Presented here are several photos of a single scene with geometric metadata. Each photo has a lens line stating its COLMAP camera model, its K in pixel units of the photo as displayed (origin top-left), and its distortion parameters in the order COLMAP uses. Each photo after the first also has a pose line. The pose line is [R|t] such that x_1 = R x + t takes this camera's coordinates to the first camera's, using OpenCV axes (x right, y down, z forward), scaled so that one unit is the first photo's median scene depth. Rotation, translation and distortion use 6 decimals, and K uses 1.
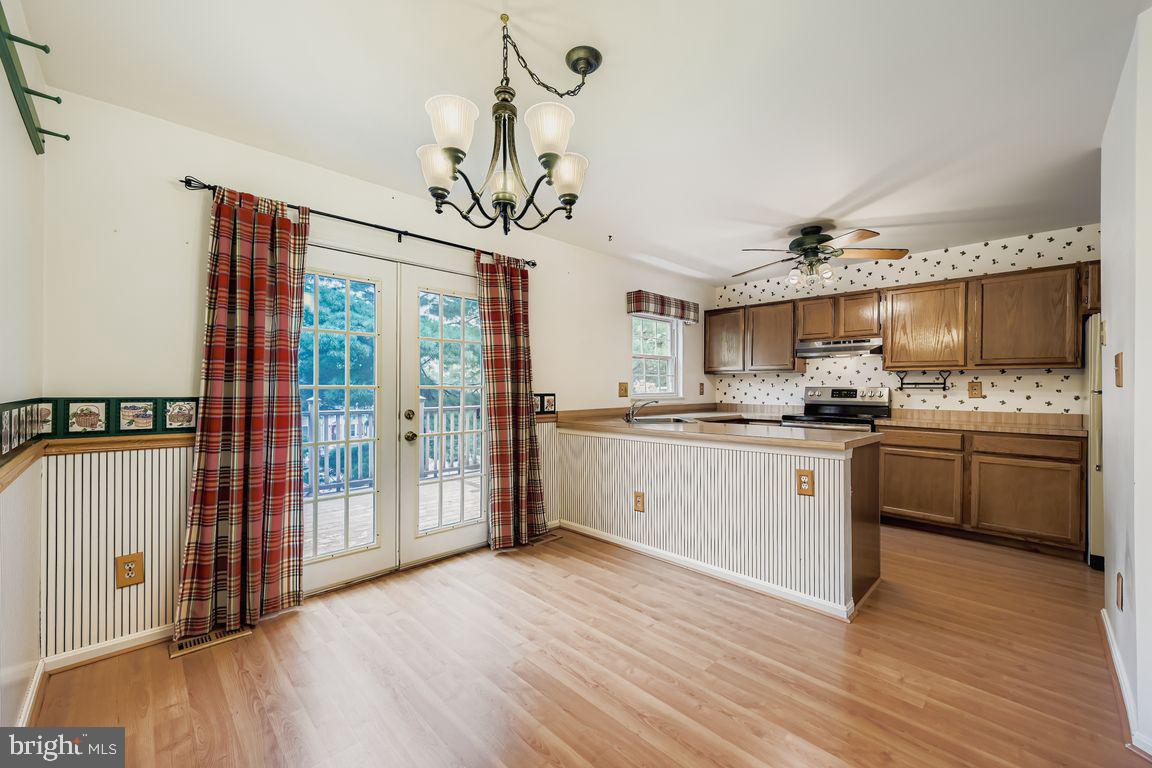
lens RADIAL K [[477.2, 0, 569.1], [0, 477.2, 387.2], [0, 0, 1]] dist [-0.002306, 0.000520]
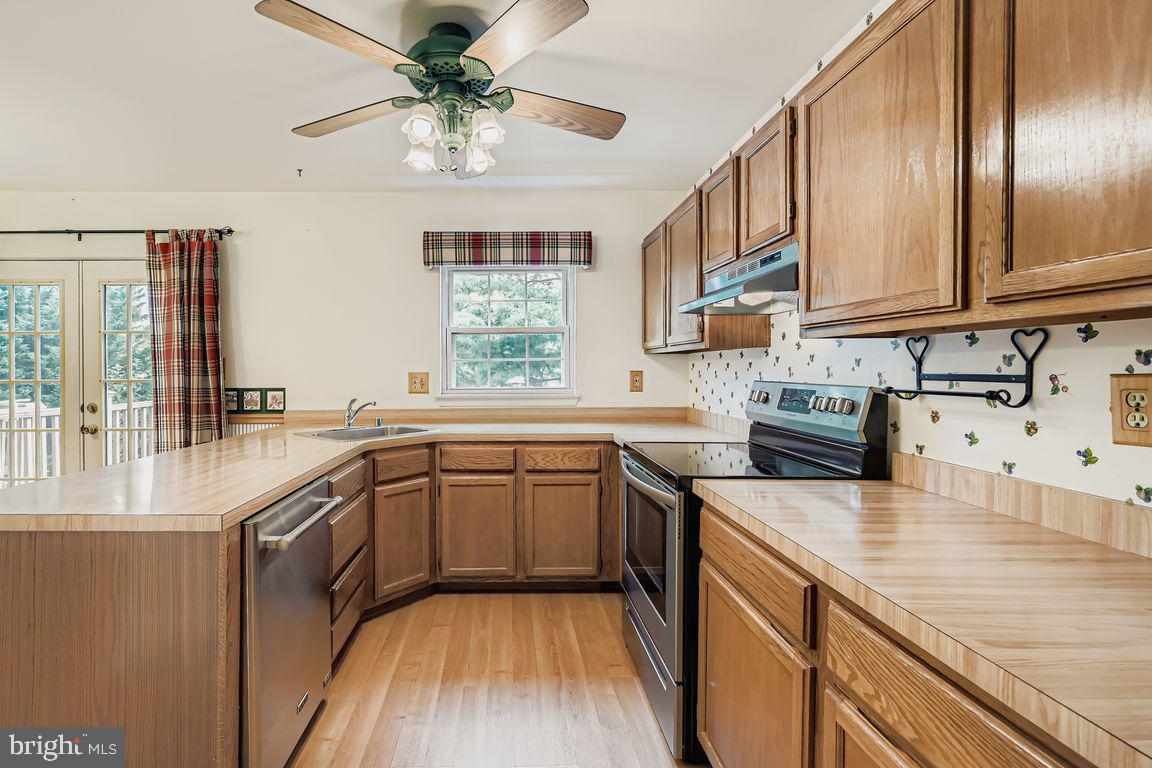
lens RADIAL K [[519.9, 0, 493.1], [0, 519.9, 375.7], [0, 0, 1]] dist [0.000417, -0.000257]
pose [[0.713014, 0.003527, -0.701141, 0.820297], [0.005994, 0.999920, 0.011125, -0.014604], [0.701124, -0.012135, 0.712936, 0.629673]]
